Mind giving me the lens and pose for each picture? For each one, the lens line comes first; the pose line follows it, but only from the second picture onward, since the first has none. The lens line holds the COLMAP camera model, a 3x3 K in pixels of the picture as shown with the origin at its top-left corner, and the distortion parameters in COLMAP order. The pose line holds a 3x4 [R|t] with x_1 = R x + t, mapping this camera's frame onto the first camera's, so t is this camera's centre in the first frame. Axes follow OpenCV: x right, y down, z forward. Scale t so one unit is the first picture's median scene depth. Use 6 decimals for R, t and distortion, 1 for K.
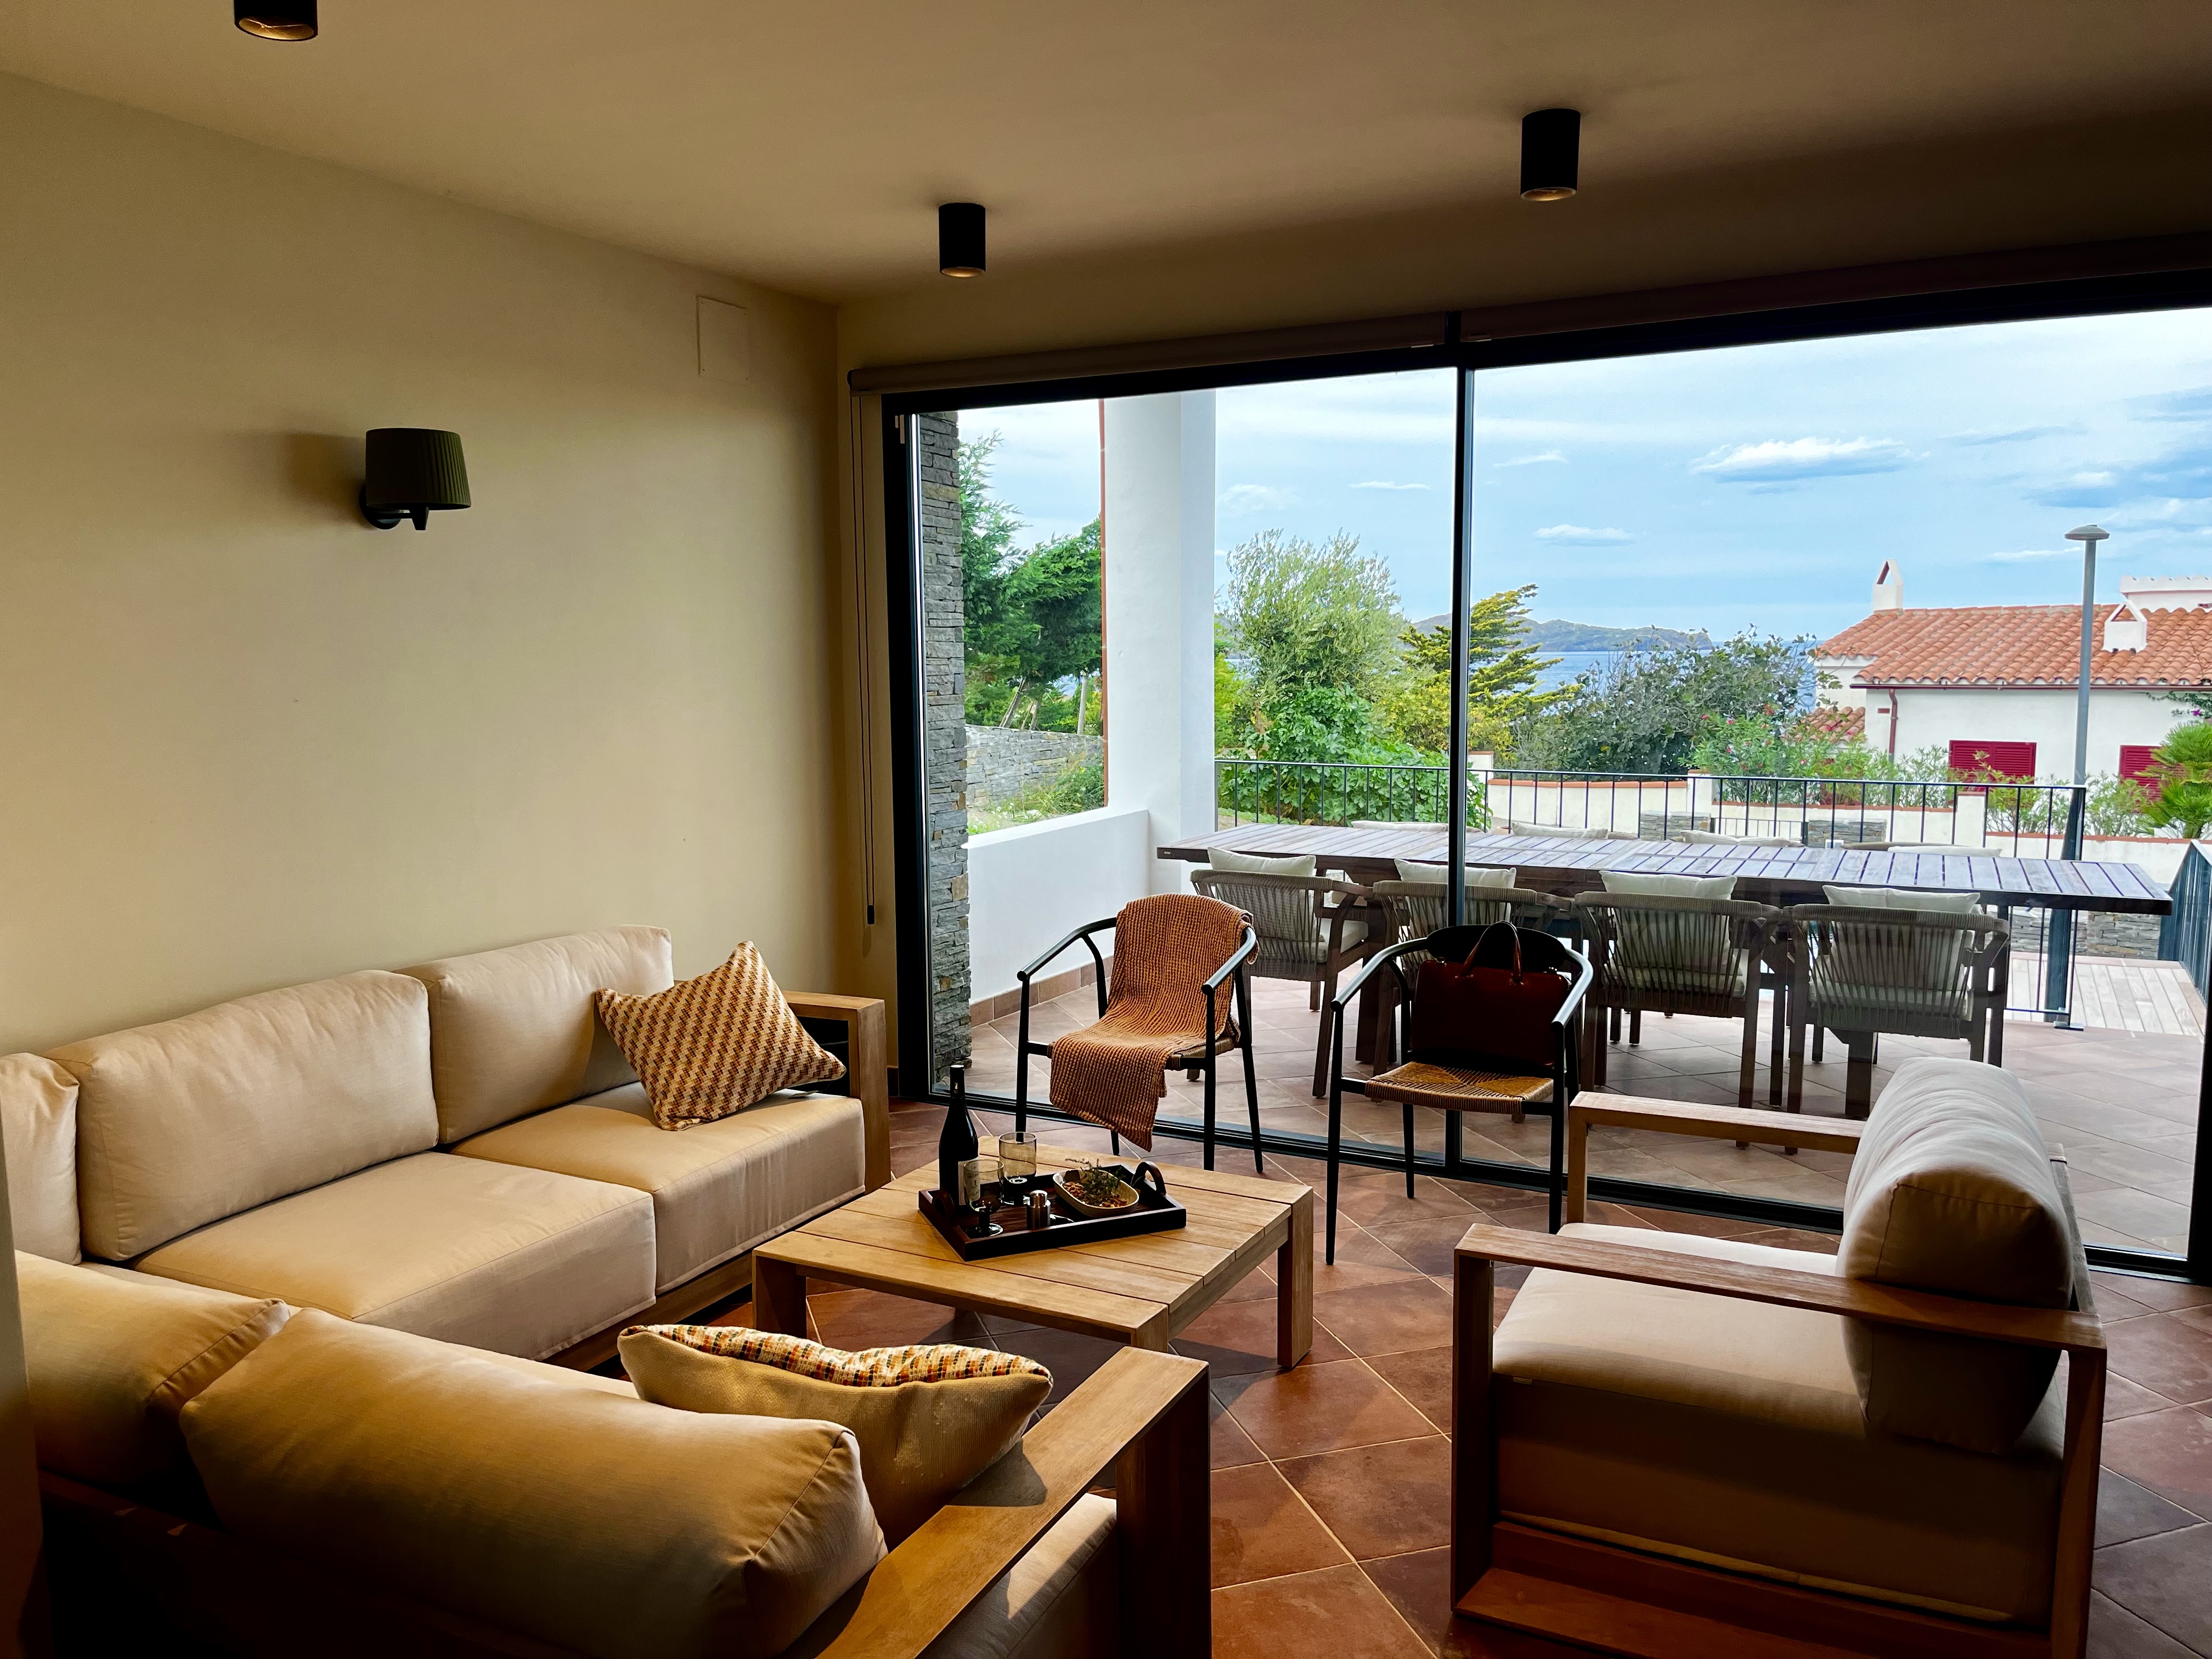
lens RADIAL K [[1657.1, 0, 1105.6], [0, 1657.1, 833.1], [0, 0, 1]] dist [0.052867, 0.000139]
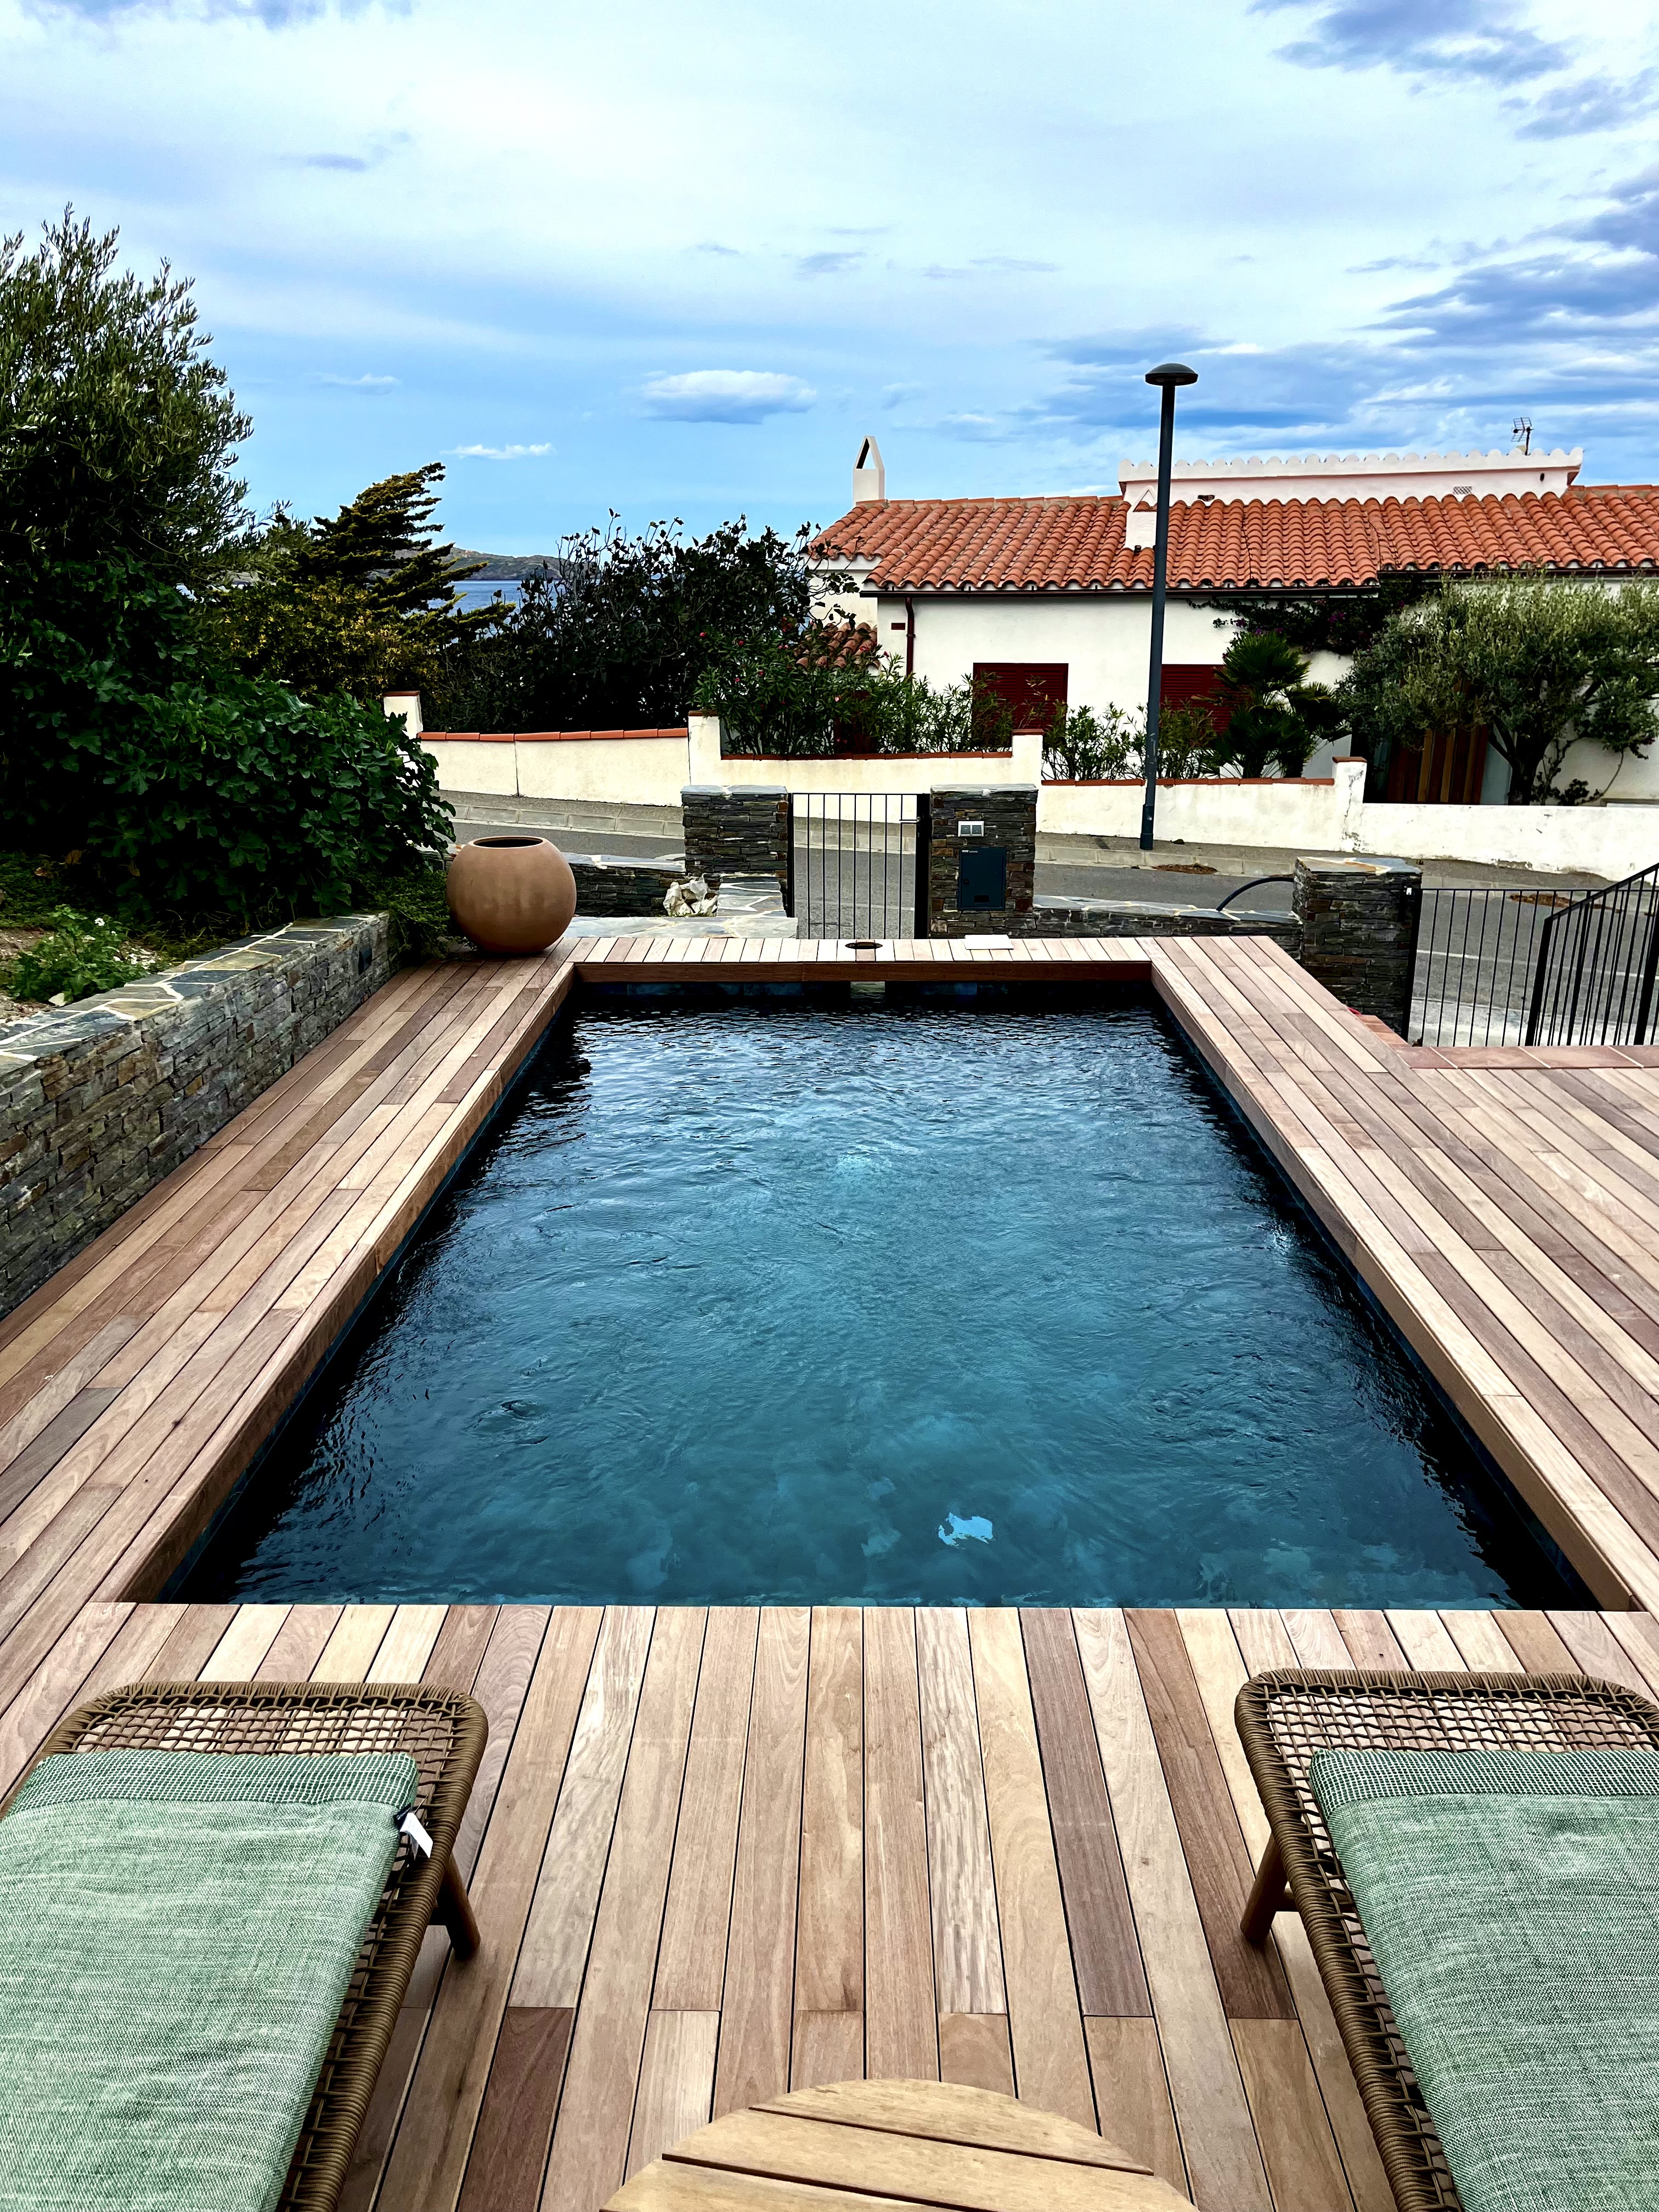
lens RADIAL K [[1657.1, 0, 831.4], [0, 1657.1, 1107.0], [0, 0, 1]] dist [0.052867, 0.000139]
pose [[0.888188, -0.136629, 0.438698, 0.057415], [0.048028, 0.977143, 0.207085, -0.015298], [-0.456964, -0.162860, 0.874449, 0.289403]]
